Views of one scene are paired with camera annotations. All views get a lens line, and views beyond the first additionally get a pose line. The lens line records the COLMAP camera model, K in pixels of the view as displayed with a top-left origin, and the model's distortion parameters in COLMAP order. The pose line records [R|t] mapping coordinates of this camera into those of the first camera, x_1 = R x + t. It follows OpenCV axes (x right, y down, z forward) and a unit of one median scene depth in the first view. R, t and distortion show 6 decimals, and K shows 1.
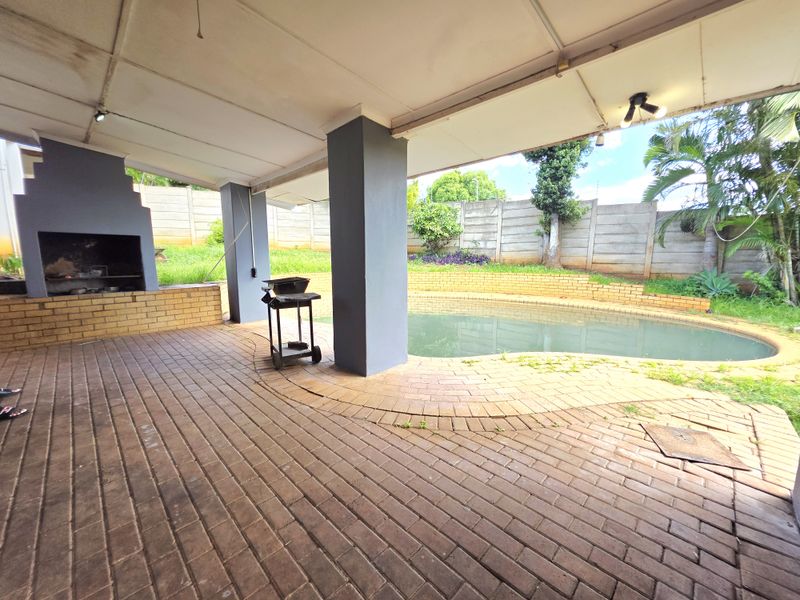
lens RADIAL K [[320.1, 0, 401.3], [0, 320.1, 300.9], [0, 0, 1]] dist [0.002513, 0.000424]
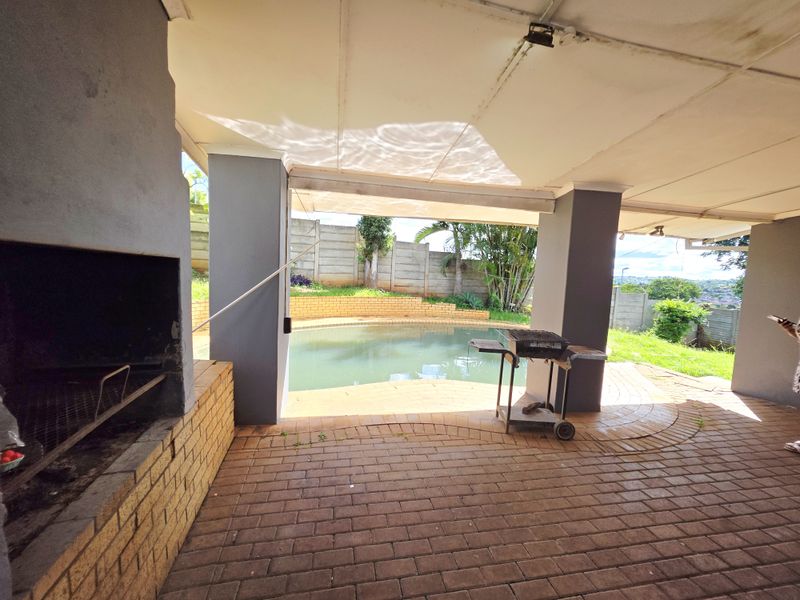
lens RADIAL K [[320.1, 0, 401.3], [0, 320.1, 300.9], [0, 0, 1]] dist [0.002513, 0.000424]
pose [[0.562616, -0.044013, 0.825546, -0.524865], [0.070875, 0.997473, 0.004877, -0.077535], [-0.823675, 0.055766, 0.564313, 0.335381]]
